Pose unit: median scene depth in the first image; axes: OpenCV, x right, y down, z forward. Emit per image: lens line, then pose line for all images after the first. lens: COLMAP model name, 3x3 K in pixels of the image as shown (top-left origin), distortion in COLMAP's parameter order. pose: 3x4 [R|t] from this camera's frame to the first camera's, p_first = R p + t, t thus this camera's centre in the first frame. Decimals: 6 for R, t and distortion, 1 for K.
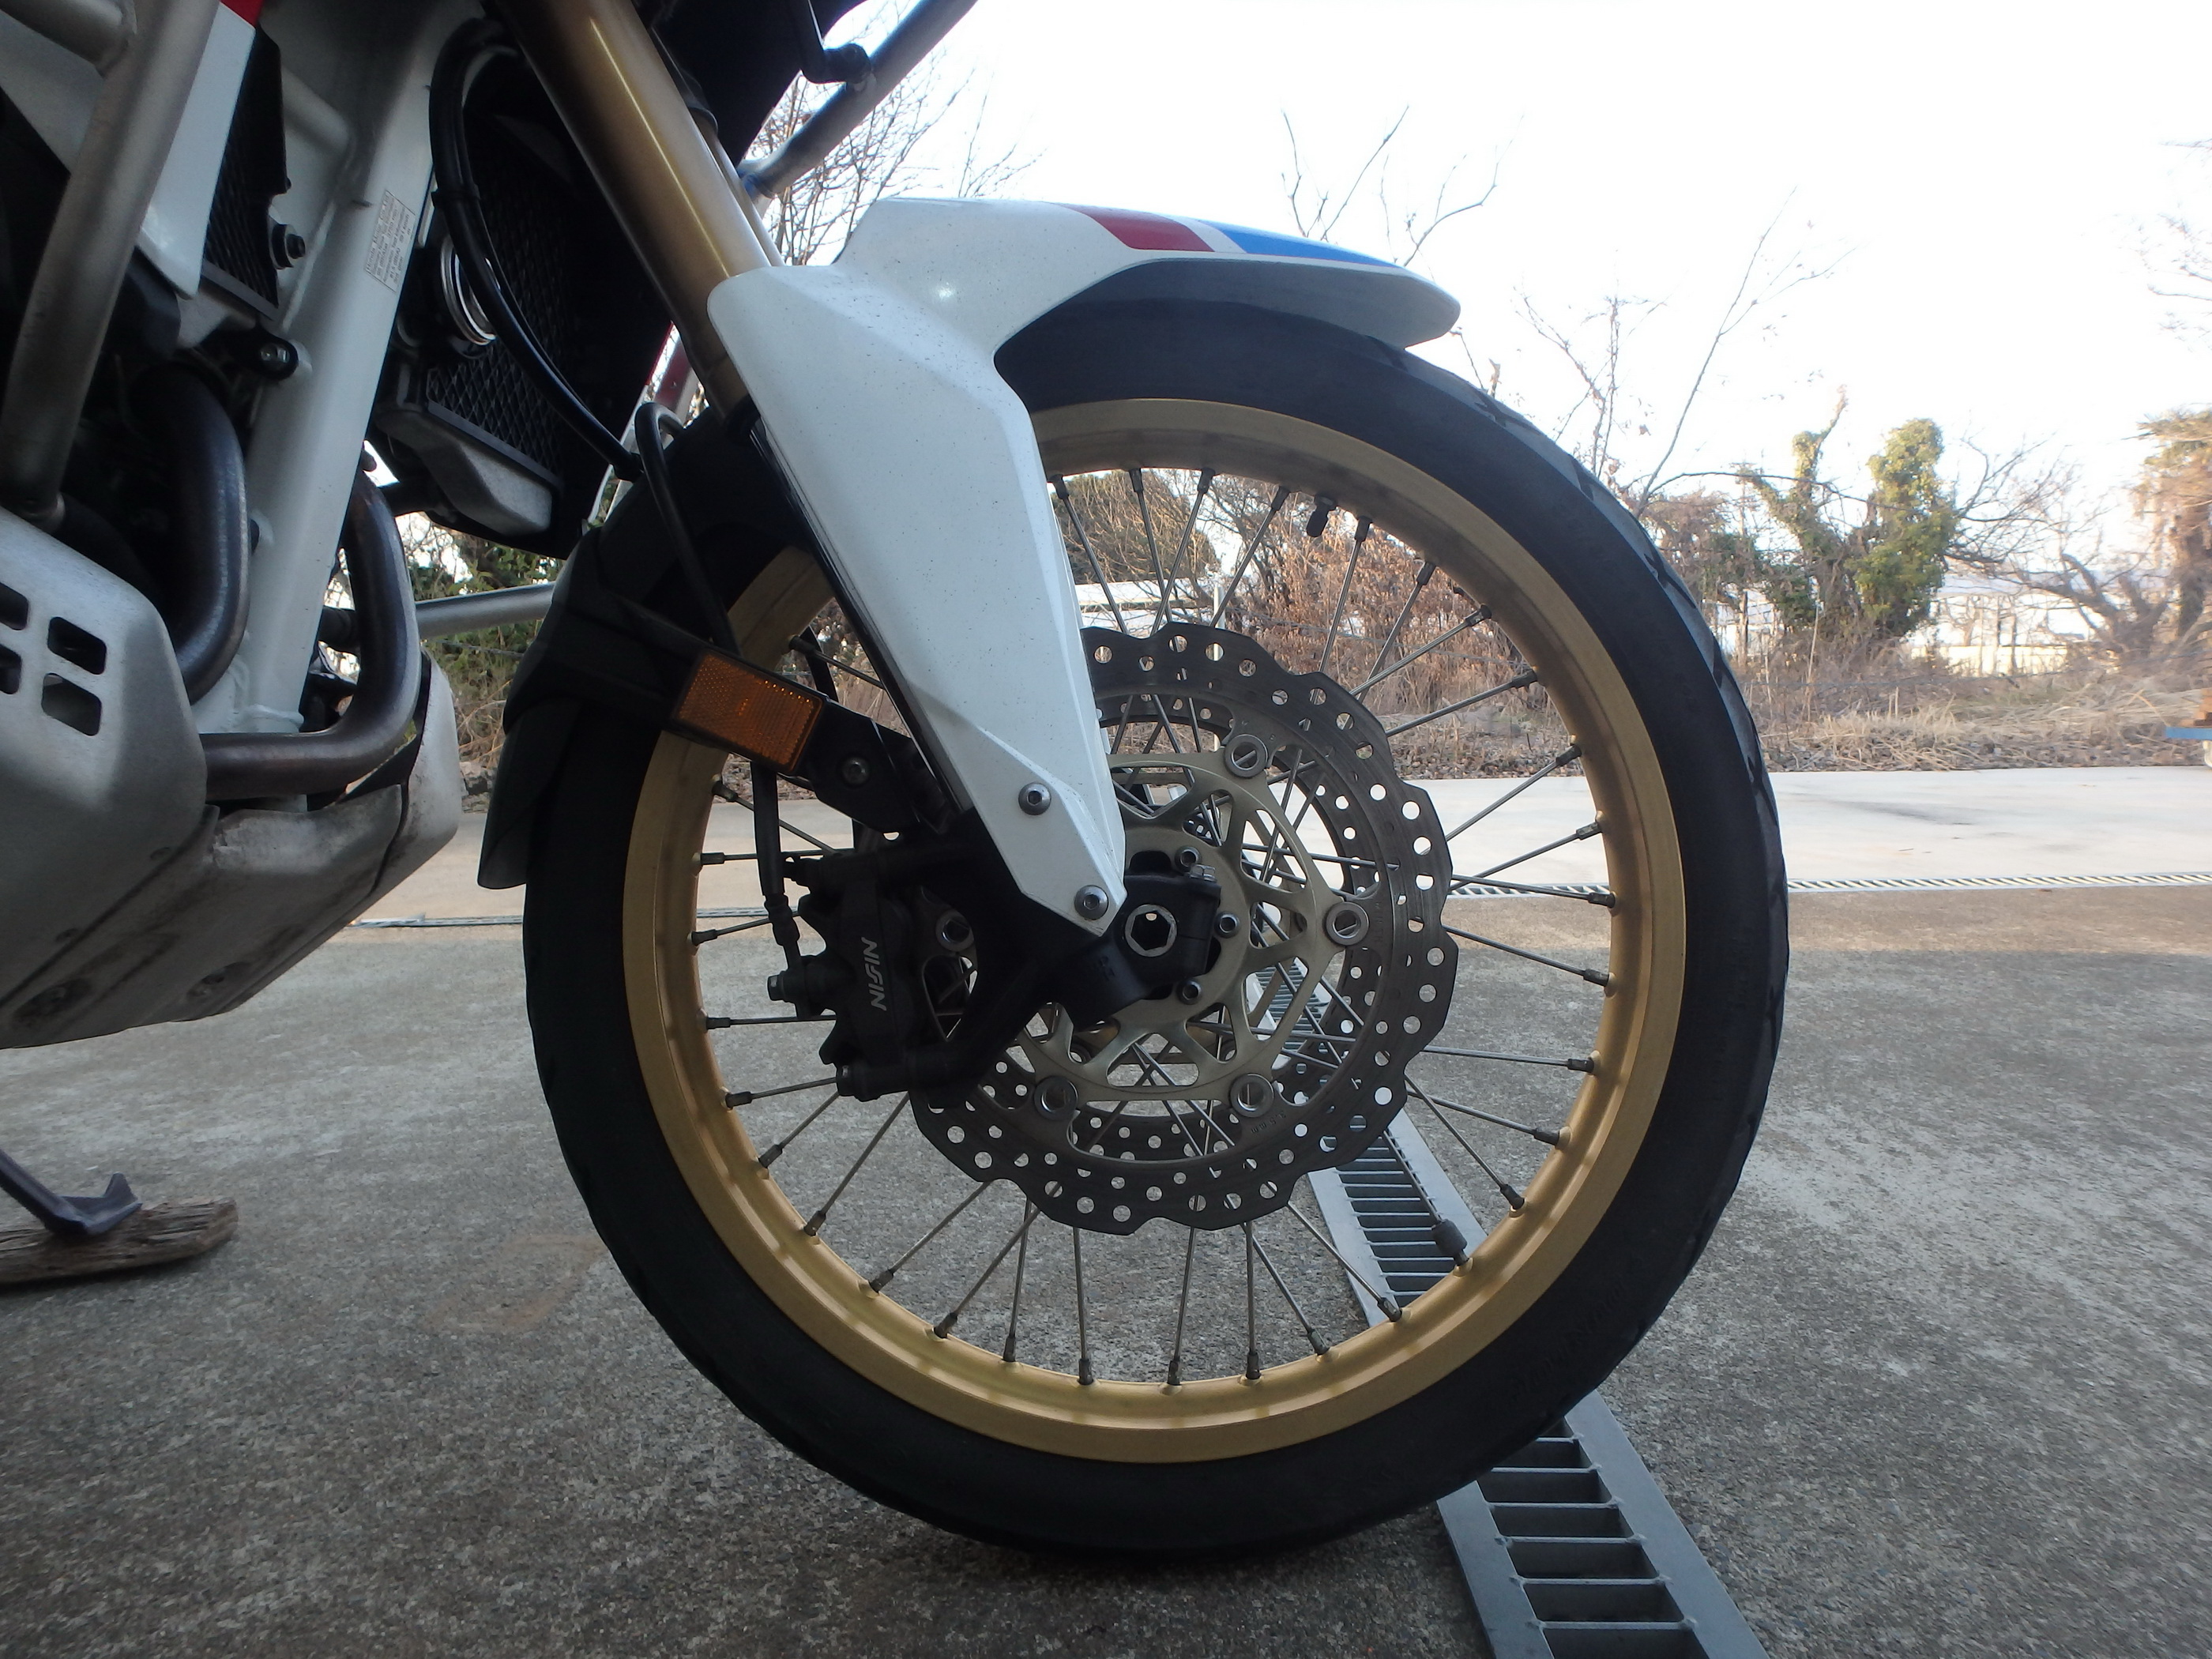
lens RADIAL K [[1360.5, 0, 1118.2], [0, 1360.5, 826.4], [0, 0, 1]] dist [-0.027269, 0.006643]
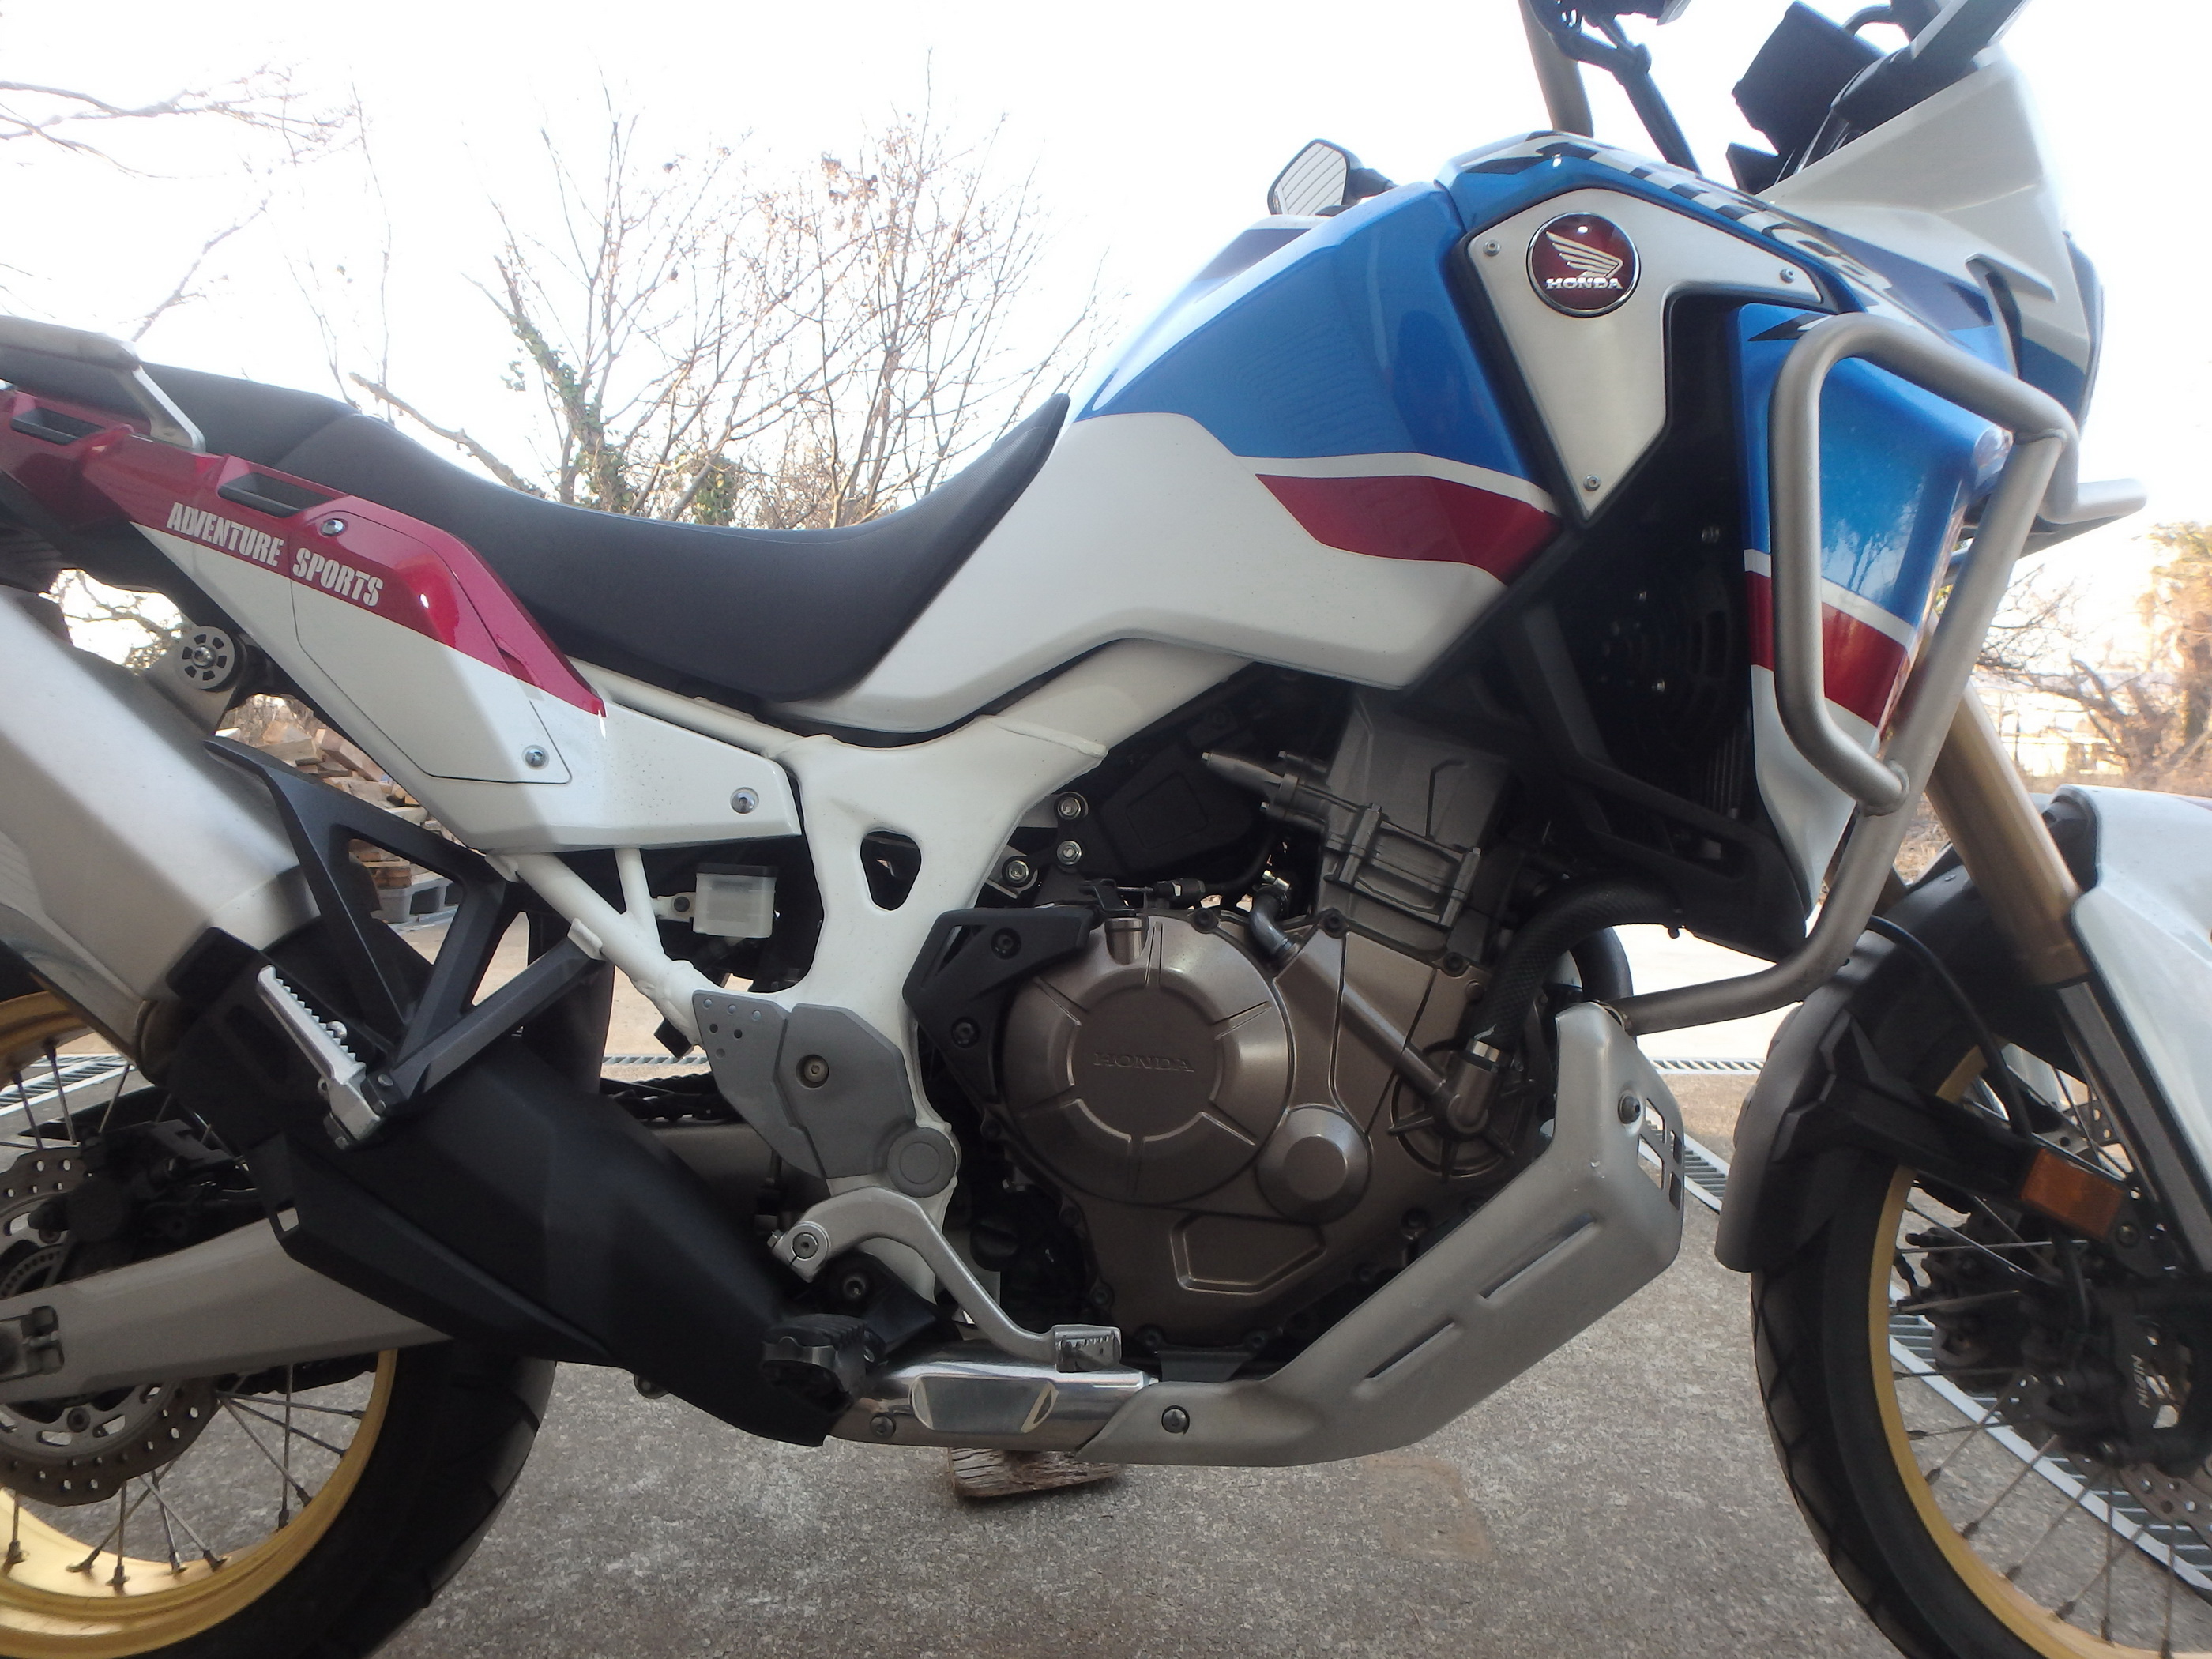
lens RADIAL K [[1367.6, 0, 1110.8], [0, 1367.6, 802.6], [0, 0, 1]] dist [-0.030241, 0.007327]
pose [[0.999217, 0.039465, 0.002788, -0.608091], [-0.039233, 0.997500, -0.058775, -0.166753], [-0.005100, 0.058620, 0.998267, -0.193895]]
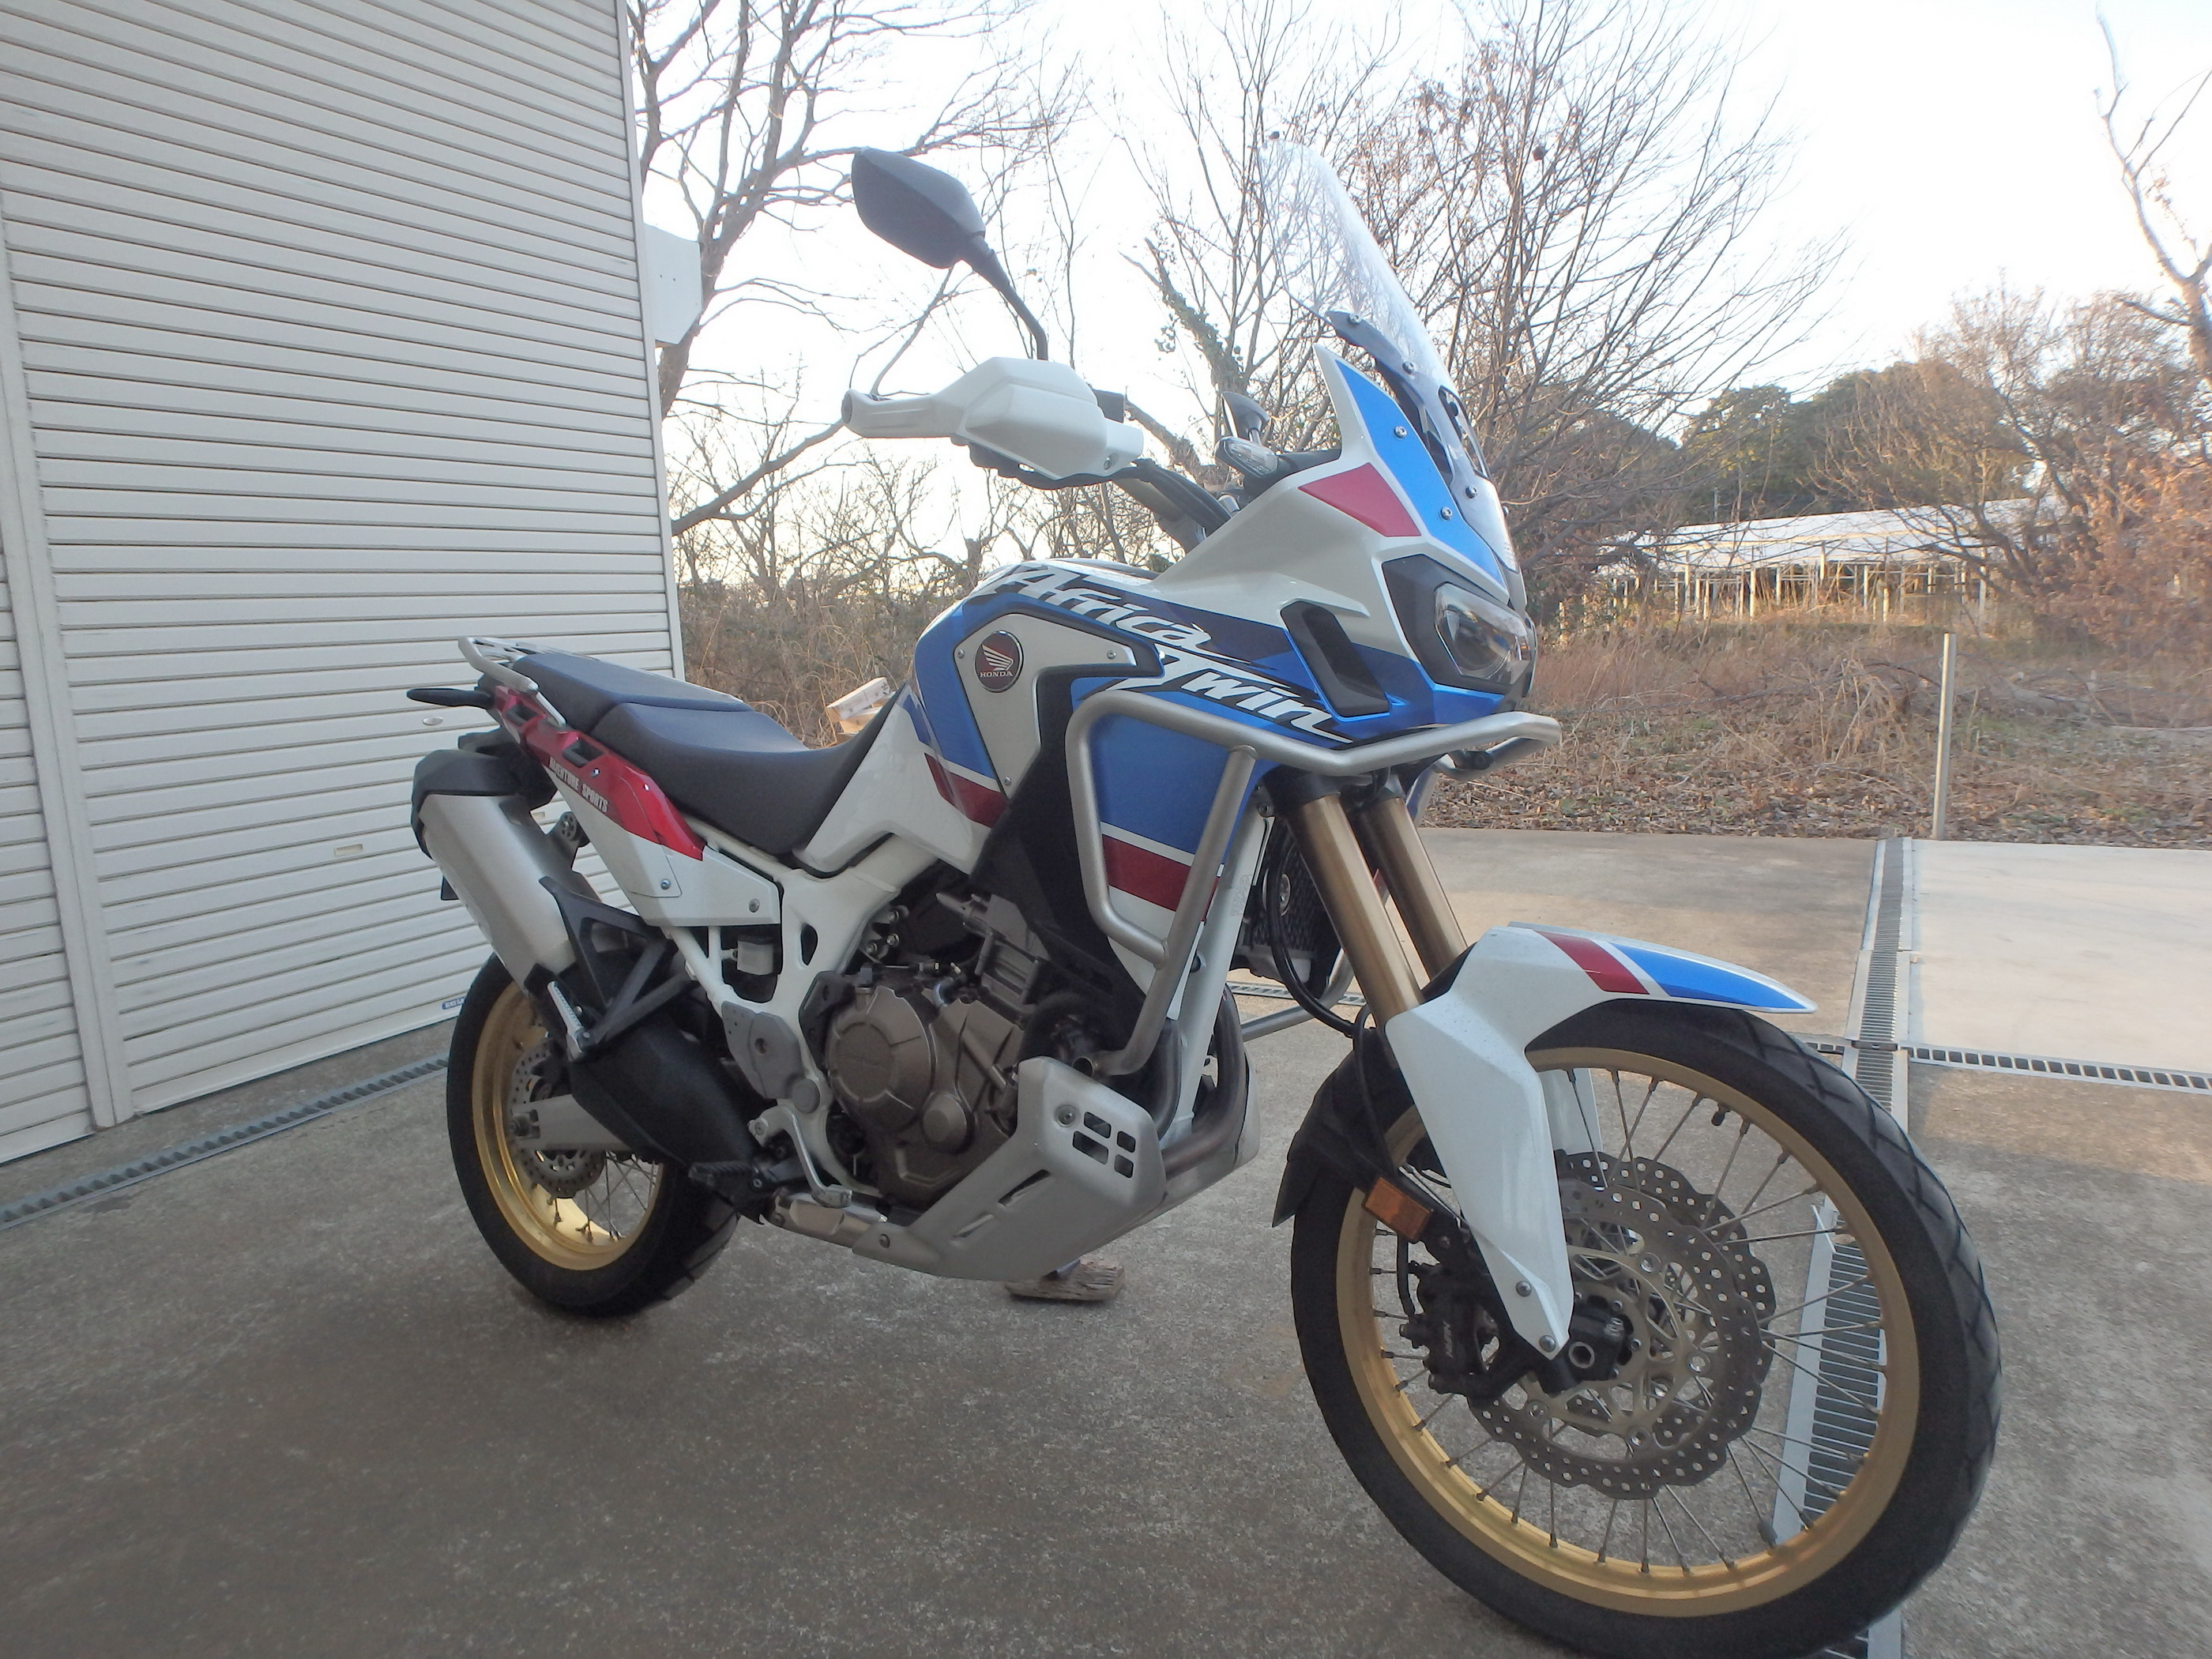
lens RADIAL K [[1364.6, 0, 1118.9], [0, 1364.6, 806.6], [0, 0, 1]] dist [-0.032745, 0.003232]
pose [[0.867600, 0.058922, -0.493760, 0.172892], [-0.038260, 0.997921, 0.051858, -0.379252], [0.495789, -0.026100, 0.868050, -0.498118]]
